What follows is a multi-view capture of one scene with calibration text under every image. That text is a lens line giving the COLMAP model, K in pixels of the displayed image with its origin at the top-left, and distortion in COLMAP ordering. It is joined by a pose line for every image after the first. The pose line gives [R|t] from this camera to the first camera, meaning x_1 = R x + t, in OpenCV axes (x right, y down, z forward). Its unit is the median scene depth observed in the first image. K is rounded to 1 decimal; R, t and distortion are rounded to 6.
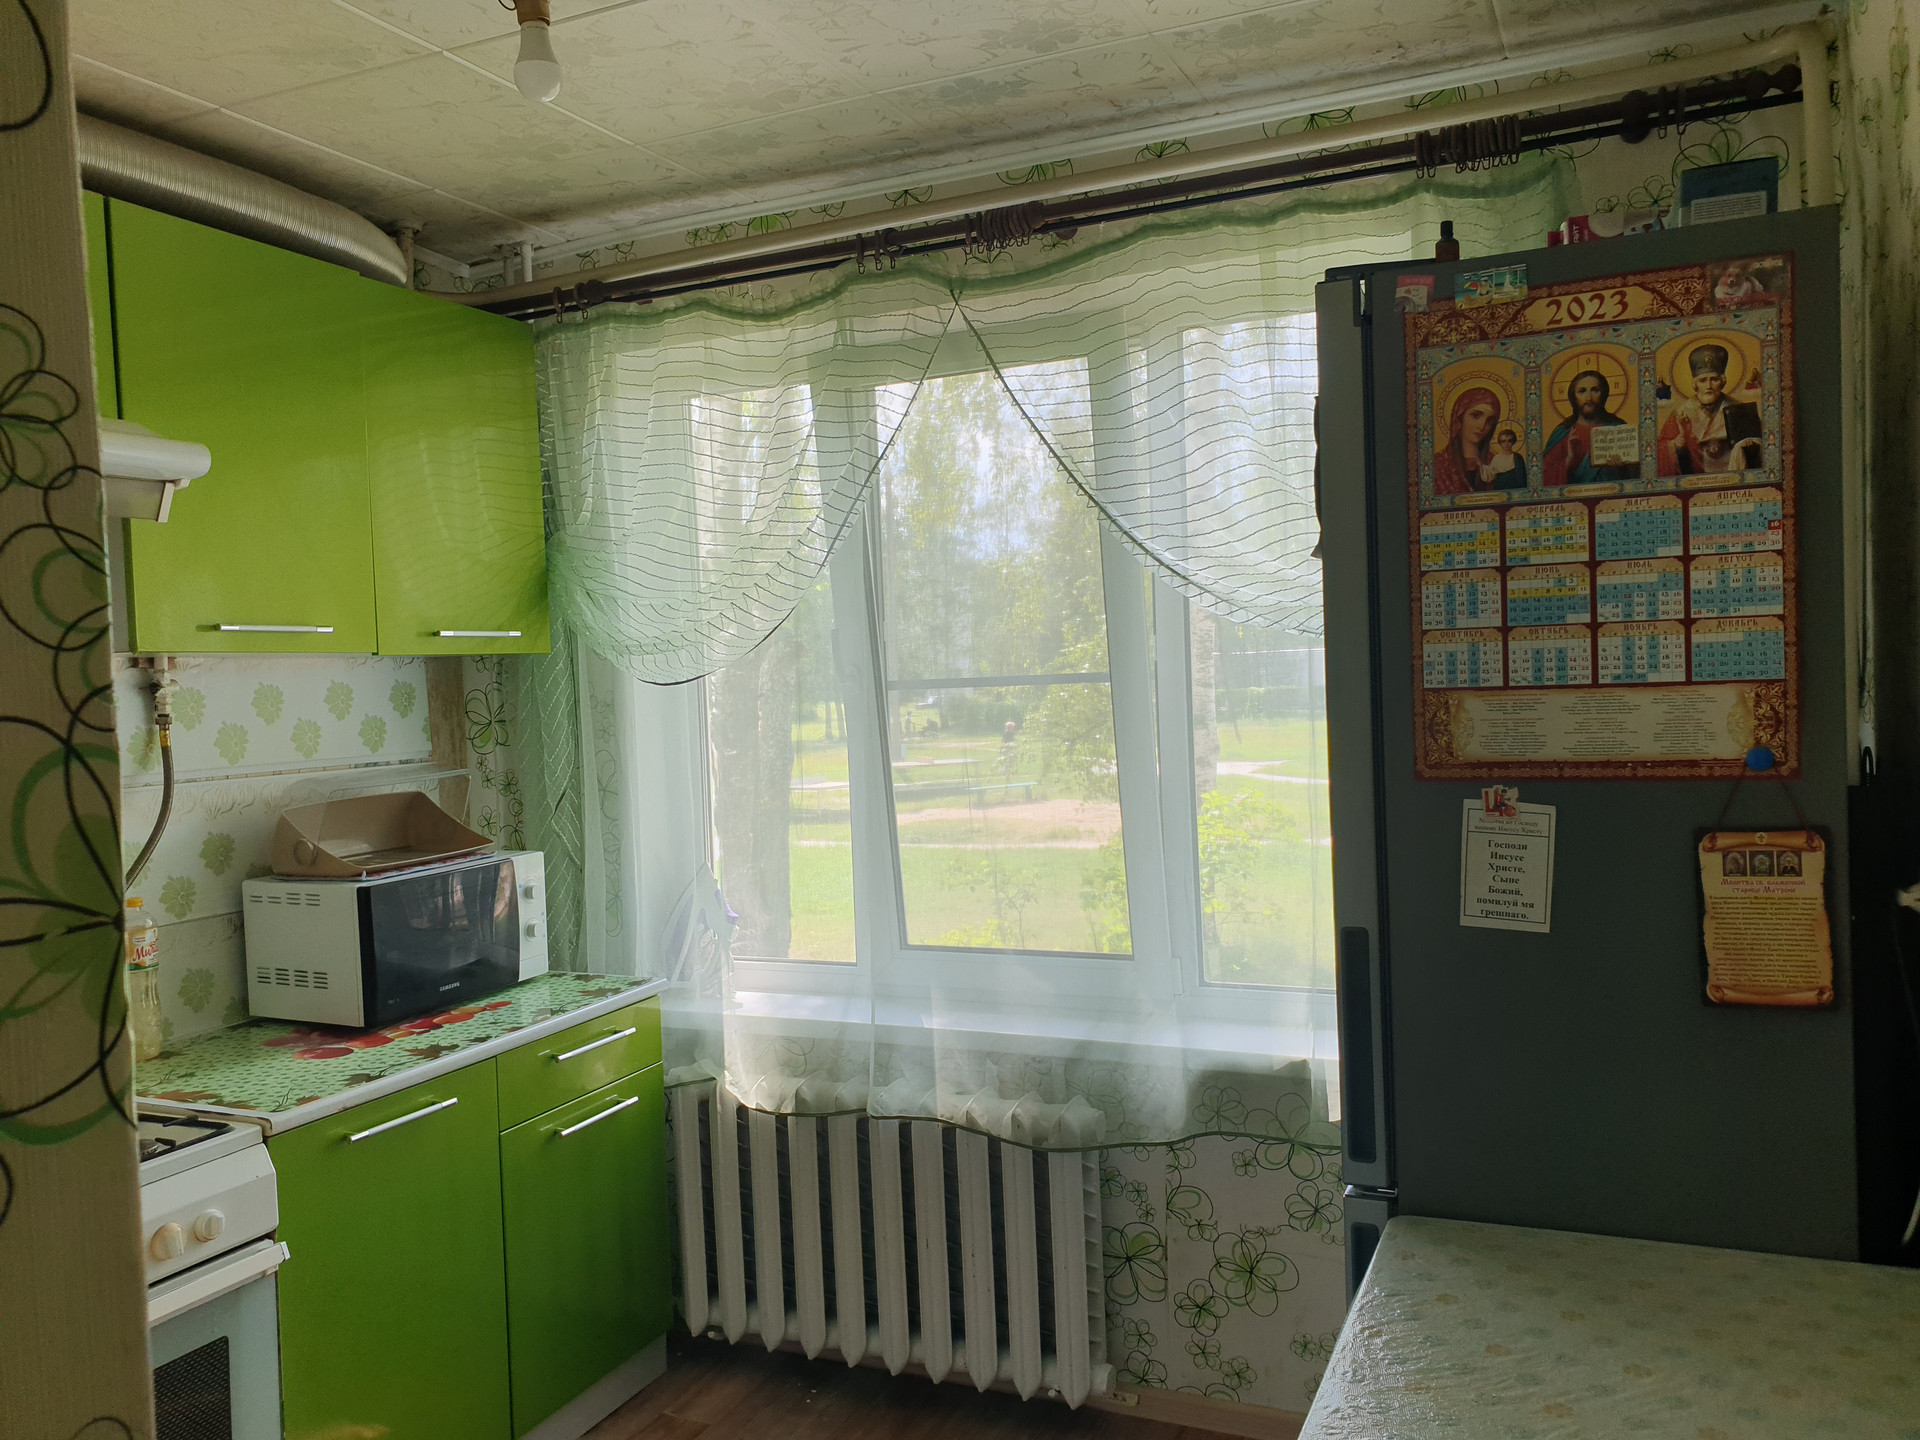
lens RADIAL K [[1467.0, 0, 966.1], [0, 1467.0, 719.2], [0, 0, 1]] dist [0.034826, -0.038191]
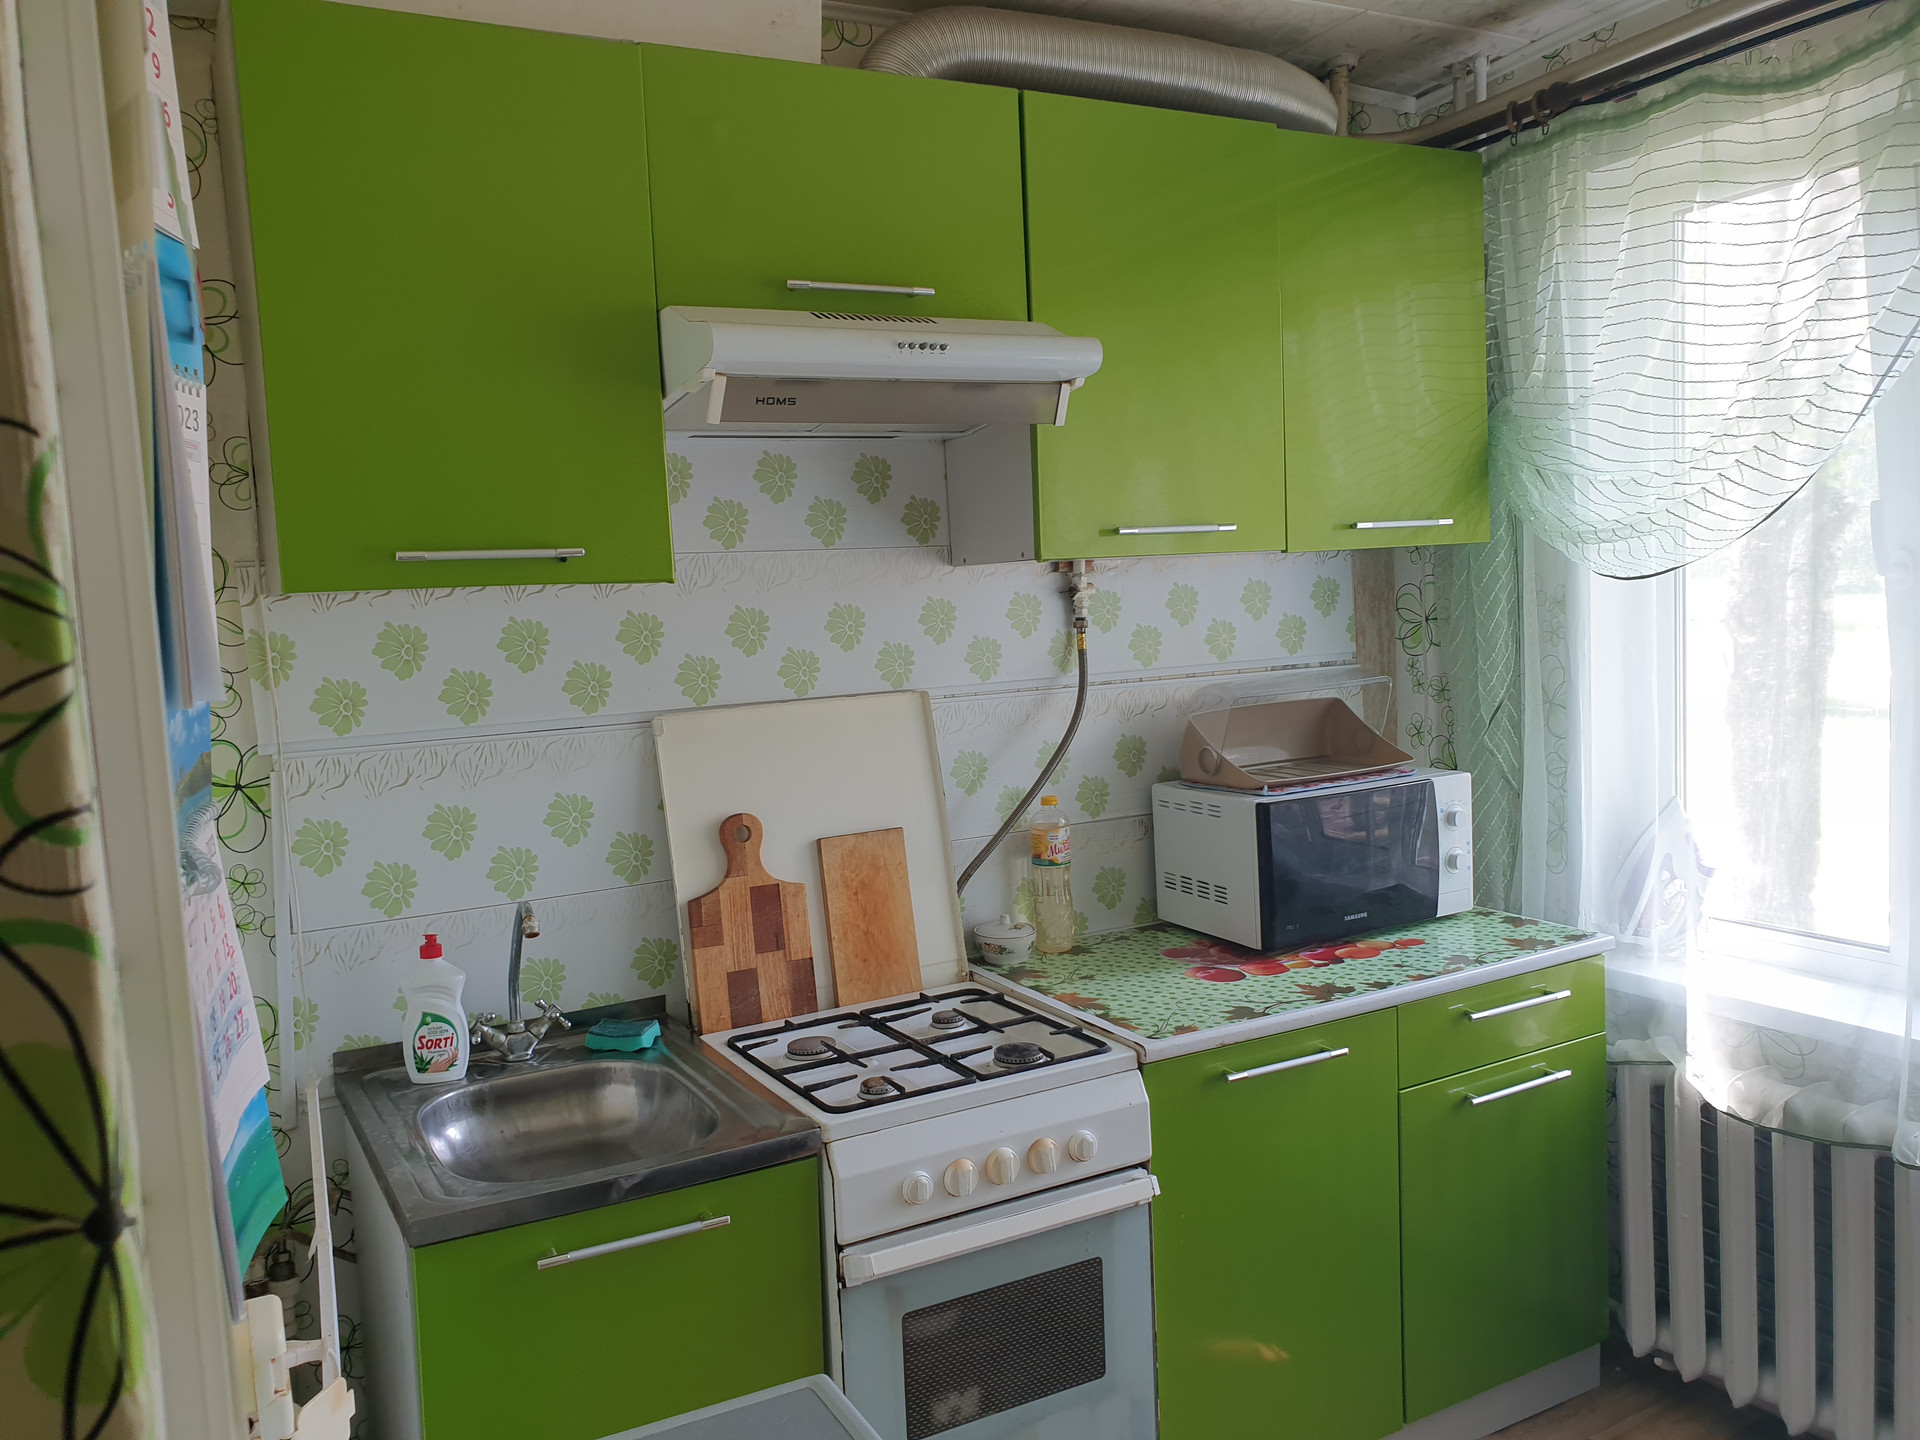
lens RADIAL K [[1467.0, 0, 949.7], [0, 1467.0, 726.7], [0, 0, 1]] dist [0.034826, -0.038191]
pose [[0.791145, 0.056012, -0.609058, -0.000364], [-0.001329, 0.995953, 0.089867, -0.015507], [0.611627, -0.070289, 0.788018, 0.125253]]
